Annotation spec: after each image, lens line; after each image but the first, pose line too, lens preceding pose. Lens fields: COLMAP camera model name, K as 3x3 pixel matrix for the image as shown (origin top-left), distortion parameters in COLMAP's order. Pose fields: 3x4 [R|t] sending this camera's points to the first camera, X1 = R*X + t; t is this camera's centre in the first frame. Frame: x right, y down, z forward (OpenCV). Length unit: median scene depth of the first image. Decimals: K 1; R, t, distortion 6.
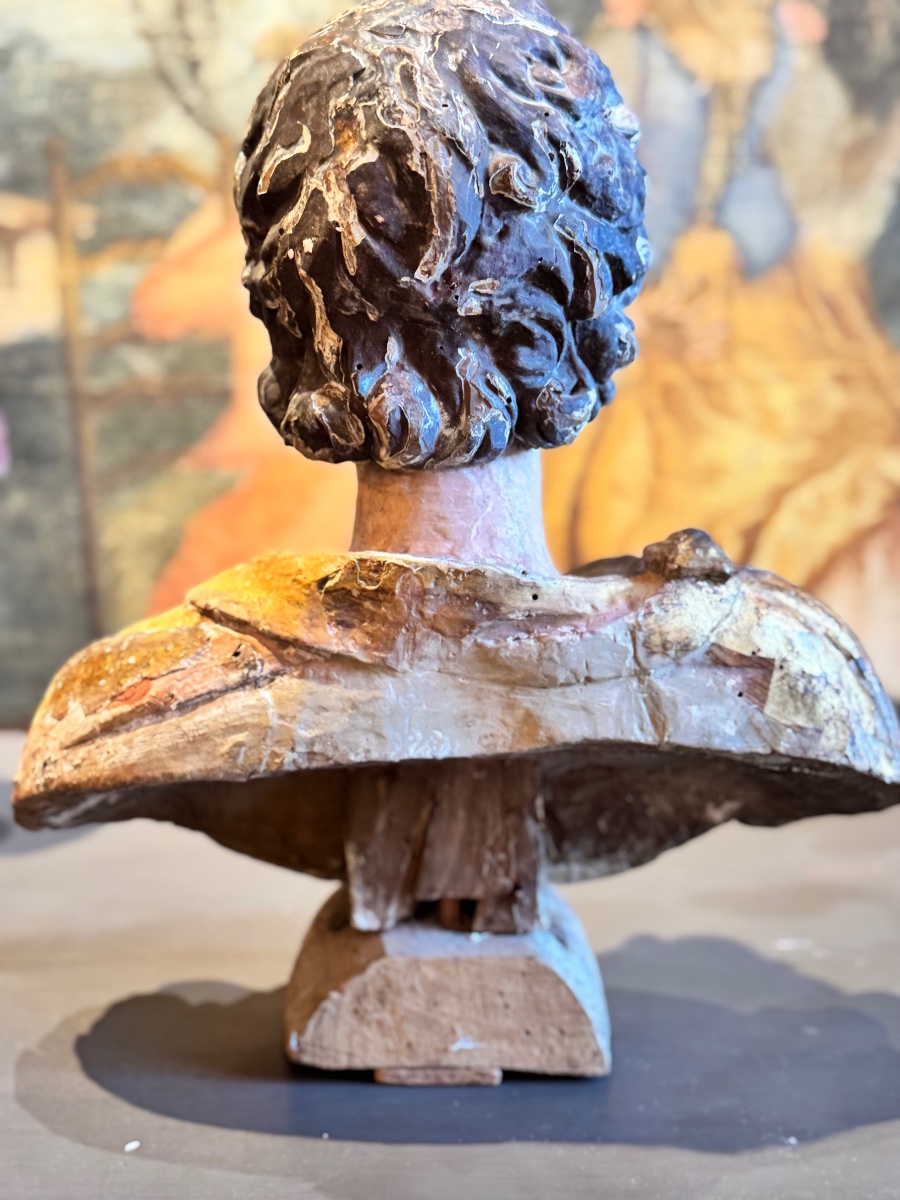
lens RADIAL K [[1484.5, 0, 450.0], [0, 1484.5, 600.0], [0, 0, 1]] dist [0.163648, -0.433561]
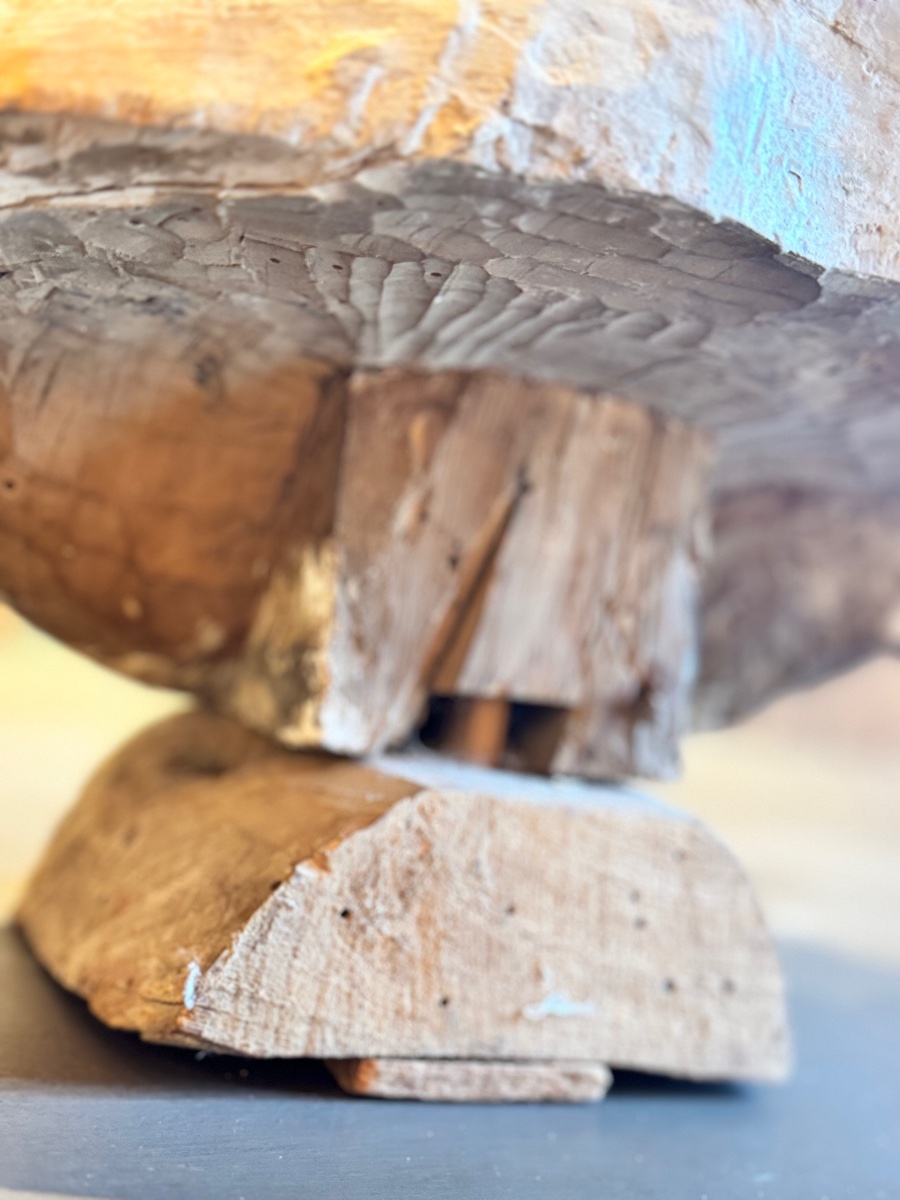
lens RADIAL K [[1484.5, 0, 450.0], [0, 1484.5, 600.0], [0, 0, 1]] dist [0.163648, -0.433561]
pose [[0.889419, 0.148546, 0.432283, -0.260358], [-0.095222, 0.985186, -0.142622, 0.275079], [-0.447065, 0.085688, 0.890388, 0.682062]]
